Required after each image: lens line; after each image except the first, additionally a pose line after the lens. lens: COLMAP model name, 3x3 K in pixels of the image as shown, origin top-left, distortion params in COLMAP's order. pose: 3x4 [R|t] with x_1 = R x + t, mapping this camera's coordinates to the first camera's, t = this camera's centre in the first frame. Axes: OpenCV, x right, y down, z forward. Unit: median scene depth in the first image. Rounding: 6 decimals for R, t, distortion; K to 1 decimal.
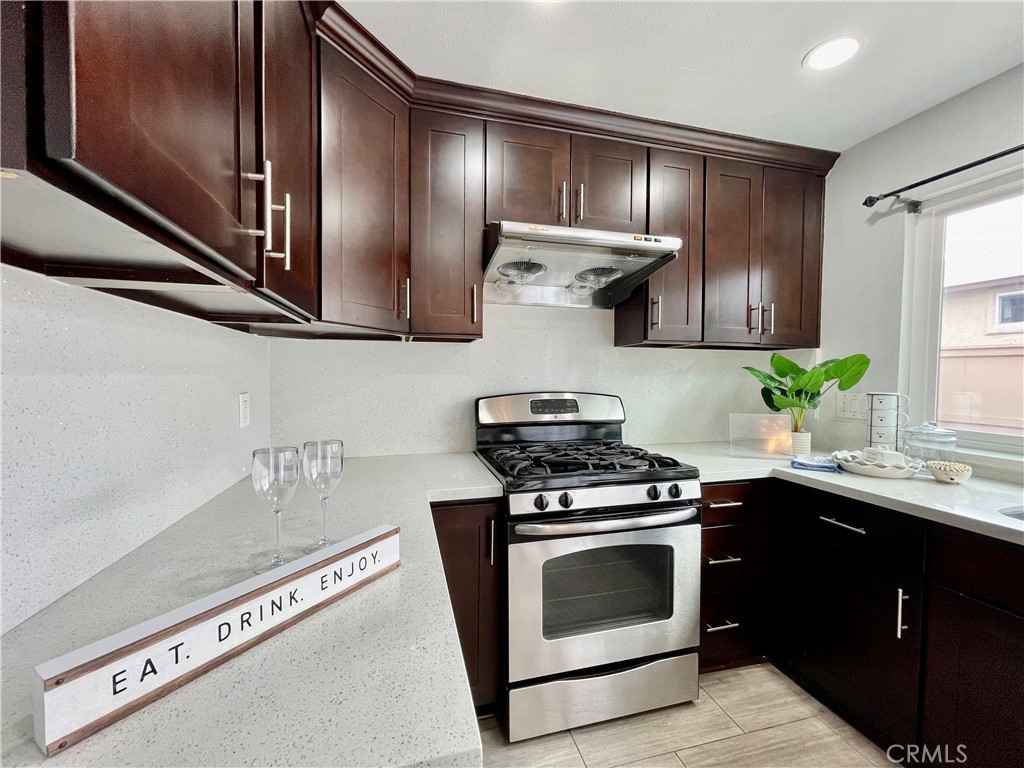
lens RADIAL K [[418.7, 0, 509.1], [0, 418.7, 389.8], [0, 0, 1]] dist [-0.007940, 0.002008]
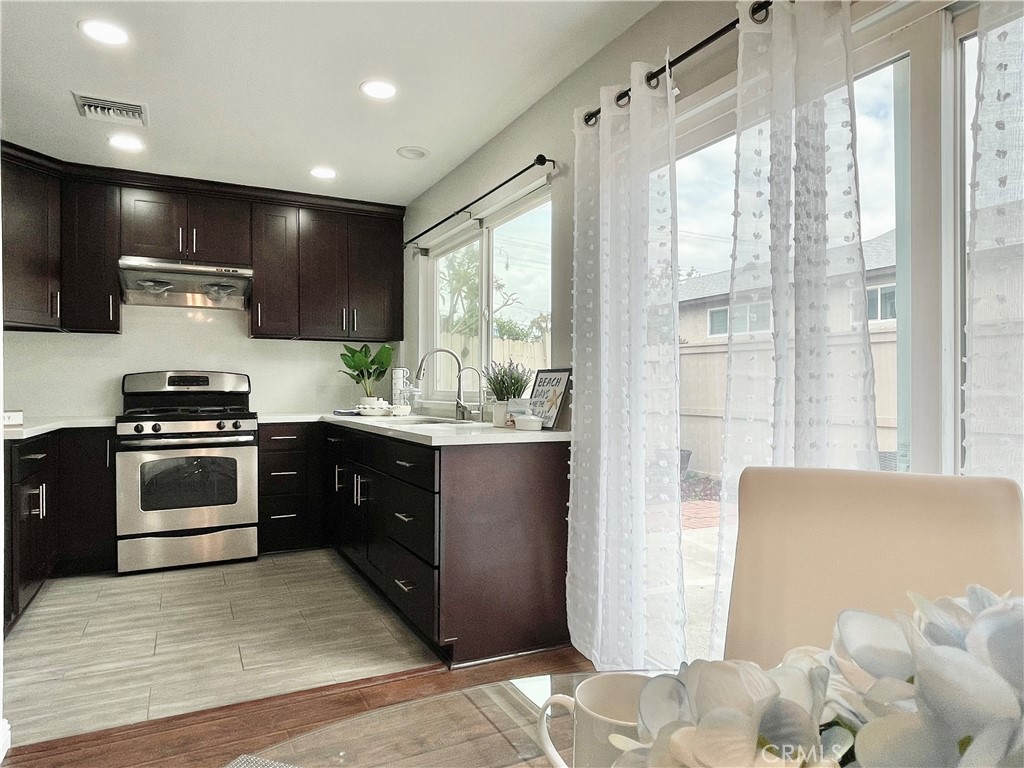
lens RADIAL K [[652.4, 0, 511.8], [0, 652.4, 391.8], [0, 0, 1]] dist [-0.013924, -0.000239]
pose [[0.976055, -0.007039, 0.217410, 0.901279], [0.013375, 0.999527, -0.027685, 0.198145], [-0.217112, 0.029930, 0.975688, -1.743364]]
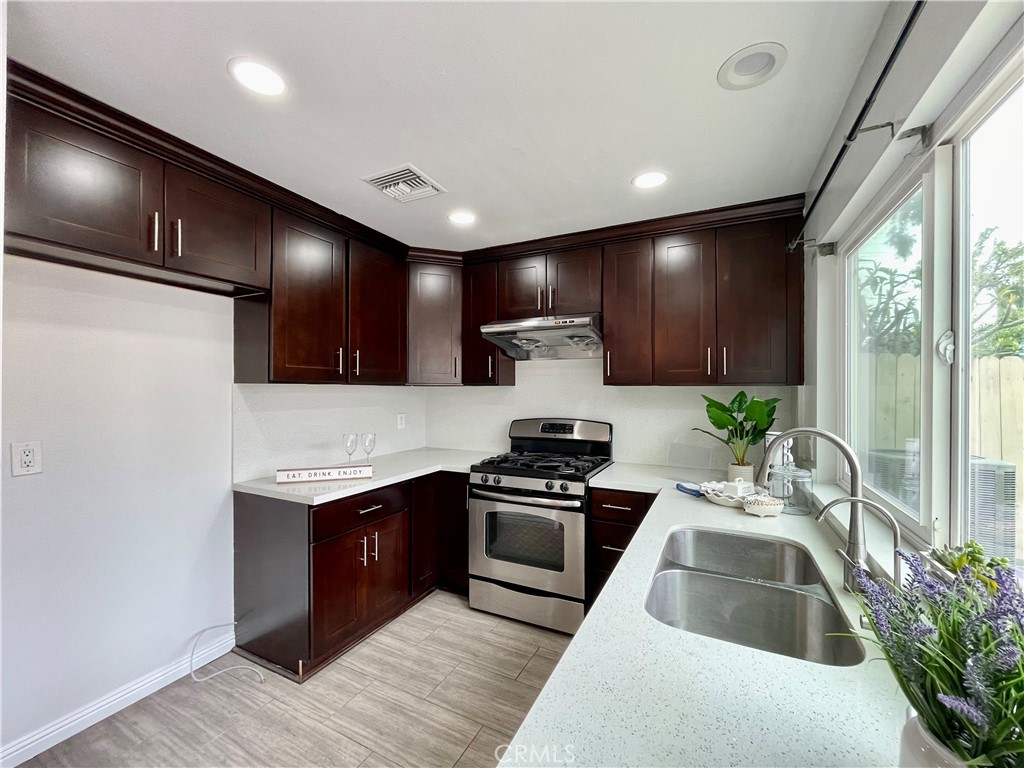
lens RADIAL K [[418.7, 0, 503.5], [0, 418.7, 386.2], [0, 0, 1]] dist [-0.007940, 0.002008]
pose [[0.745307, -0.010407, -0.666641, 1.256153], [-0.020945, 0.999019, -0.039012, -0.061470], [0.666393, 0.043039, 0.744358, -0.298485]]
